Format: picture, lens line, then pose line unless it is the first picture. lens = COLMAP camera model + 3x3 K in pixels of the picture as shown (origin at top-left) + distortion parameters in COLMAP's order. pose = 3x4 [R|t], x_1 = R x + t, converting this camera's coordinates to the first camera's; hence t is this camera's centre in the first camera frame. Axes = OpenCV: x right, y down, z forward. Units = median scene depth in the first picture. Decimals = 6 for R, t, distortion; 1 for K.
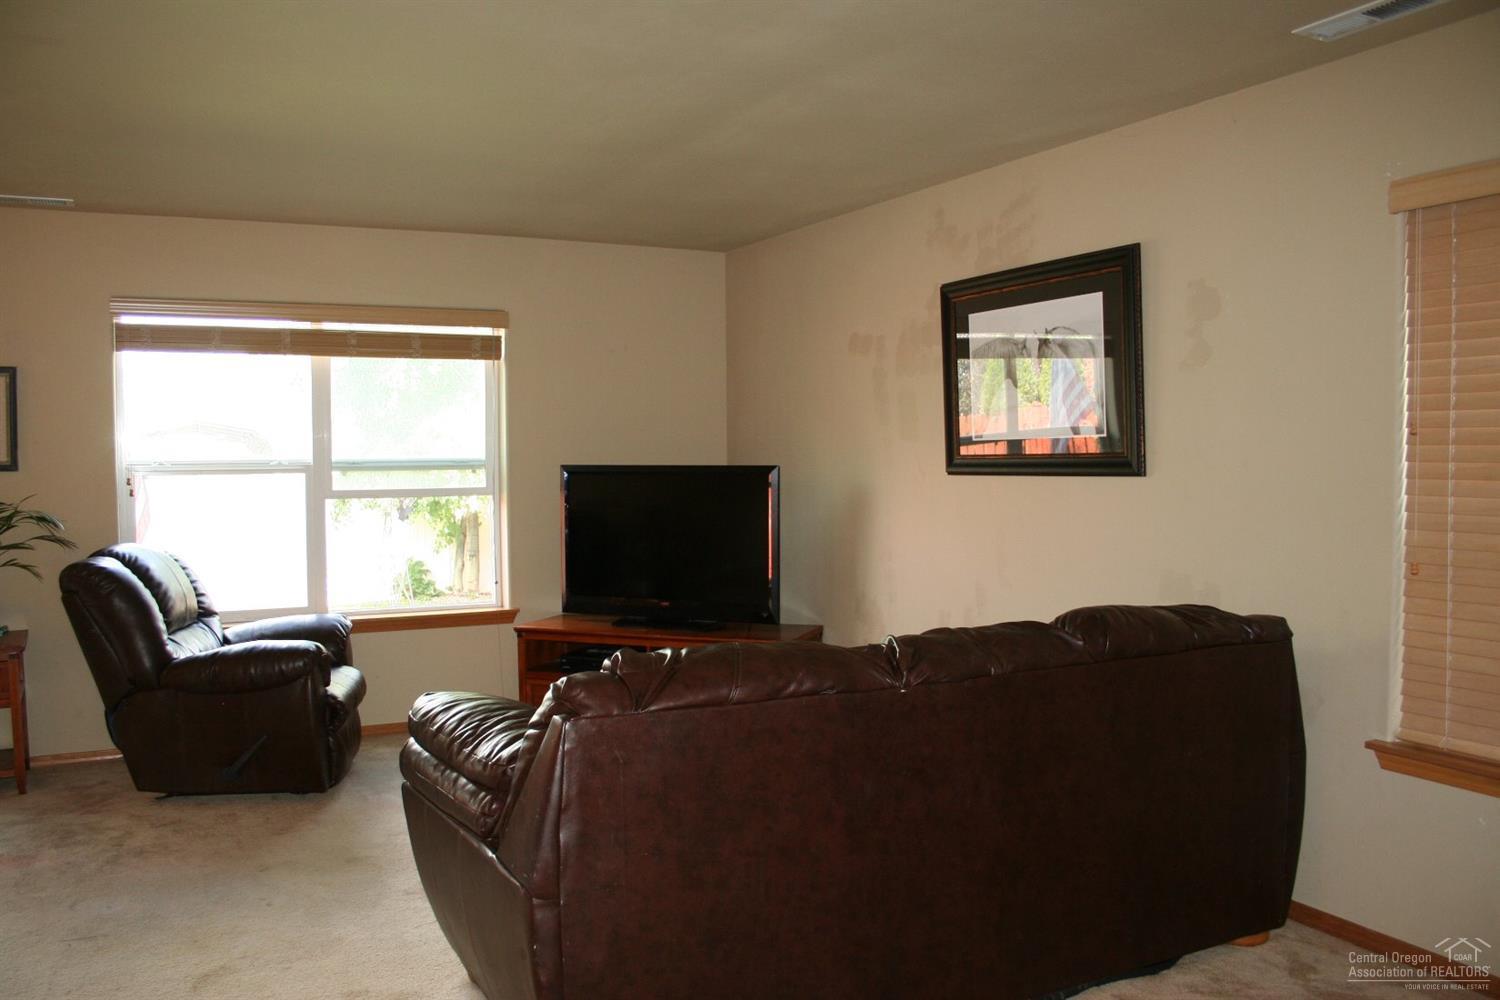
lens RADIAL K [[1266.2, 0, 750.0], [0, 1266.2, 500.0], [0, 0, 1]] dist [-0.102513, 0.006635]
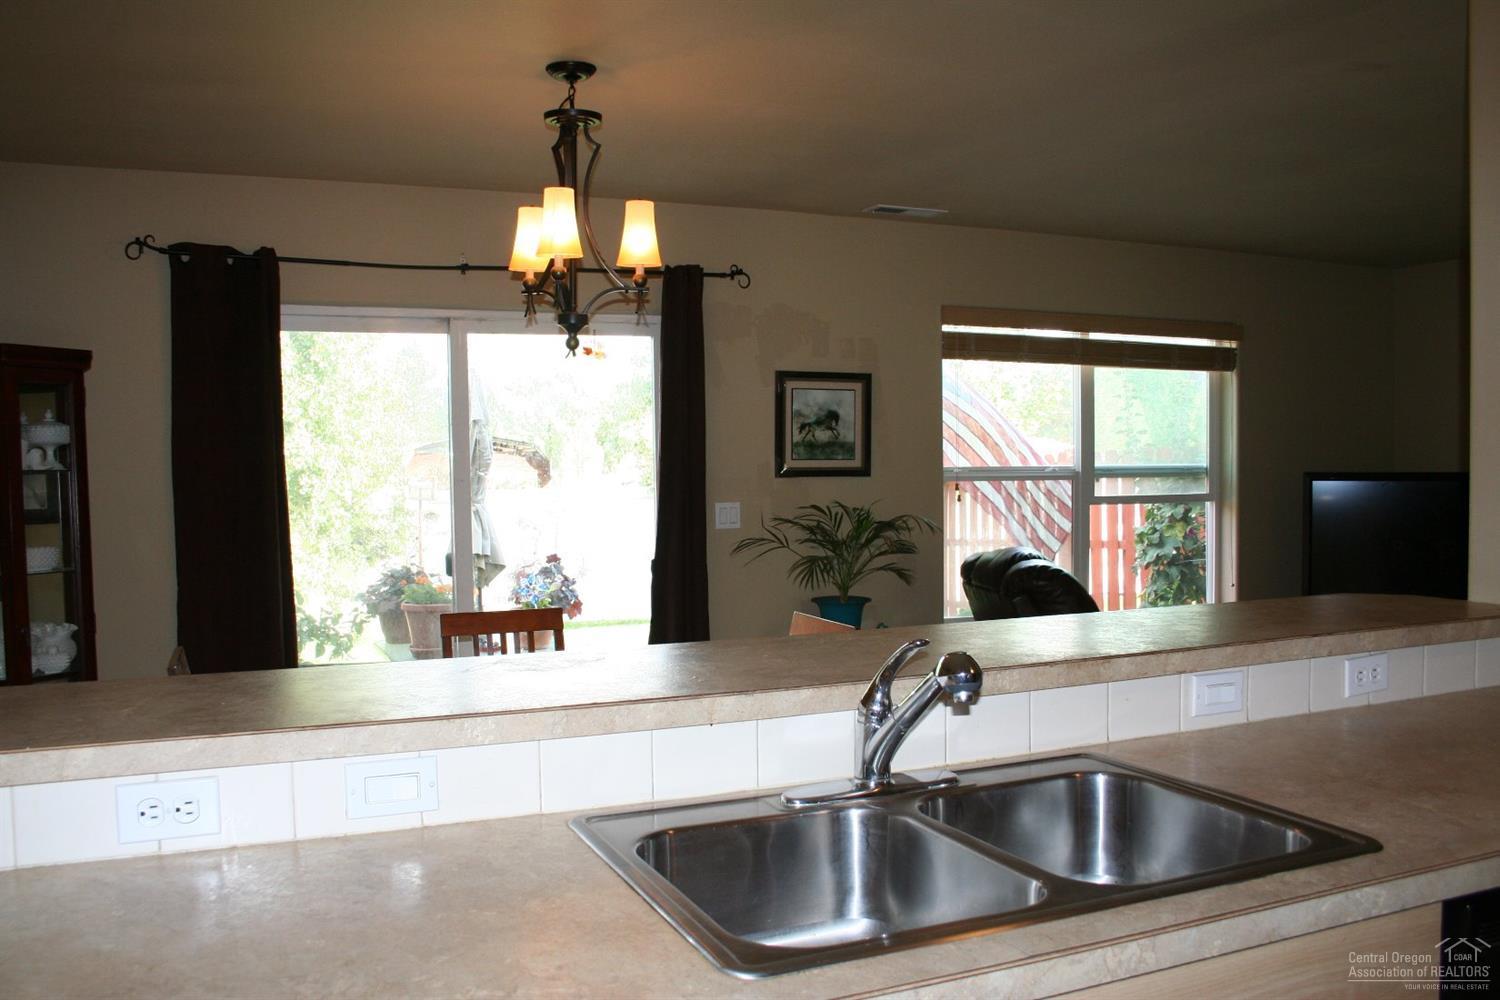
lens RADIAL K [[1266.2, 0, 750.0], [0, 1266.2, 500.0], [0, 0, 1]] dist [-0.102513, 0.006635]
pose [[0.997424, 0.014952, -0.070150, -0.545367], [-0.014053, 0.999813, 0.013279, -0.014328], [0.070336, -0.012259, 0.997448, -0.050406]]
